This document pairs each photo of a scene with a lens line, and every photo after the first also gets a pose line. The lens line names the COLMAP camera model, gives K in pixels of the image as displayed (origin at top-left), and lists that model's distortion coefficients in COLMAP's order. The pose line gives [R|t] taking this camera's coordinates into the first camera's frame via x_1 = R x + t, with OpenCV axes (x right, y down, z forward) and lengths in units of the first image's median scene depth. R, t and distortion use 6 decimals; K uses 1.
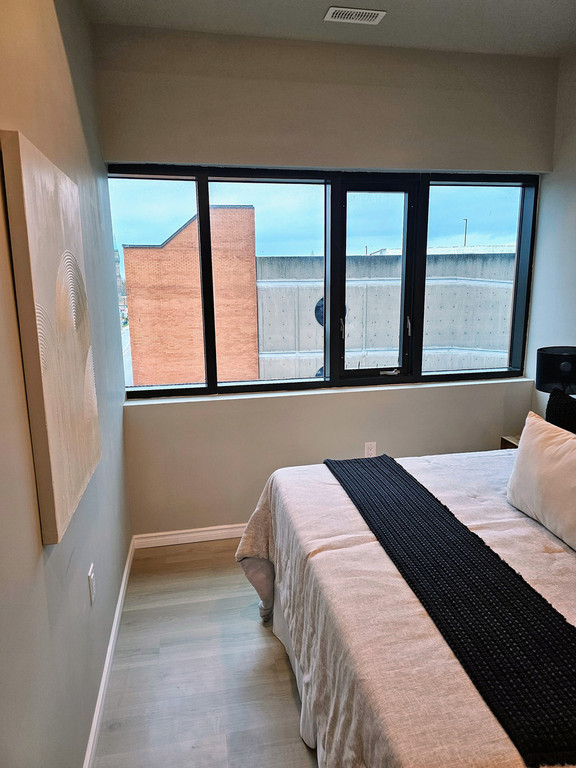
lens RADIAL K [[518.0, 0, 275.4], [0, 518.0, 379.7], [0, 0, 1]] dist [0.031165, -0.013665]
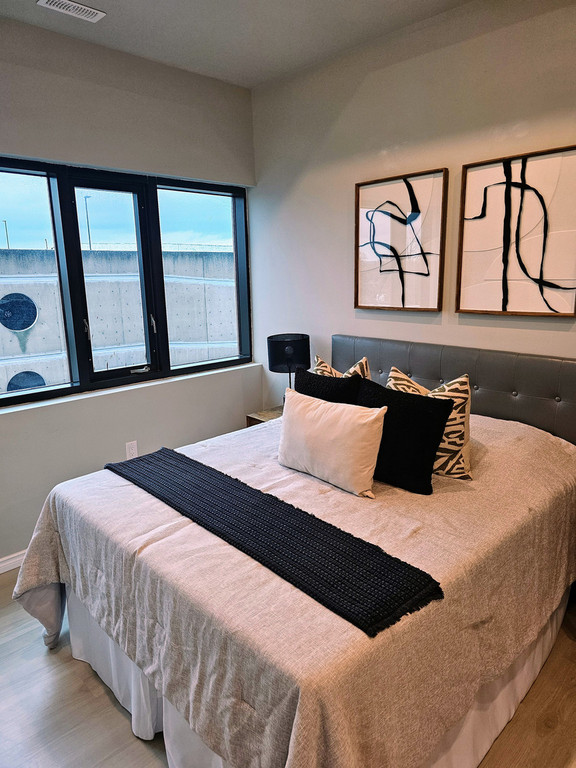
lens RADIAL K [[518.0, 0, 287.1], [0, 518.0, 383.4], [0, 0, 1]] dist [0.031165, -0.013665]
pose [[0.833437, -0.120953, 0.539215, -0.125995], [0.113992, 0.992397, 0.046416, -0.003969], [-0.540729, 0.022781, 0.840888, -0.016435]]
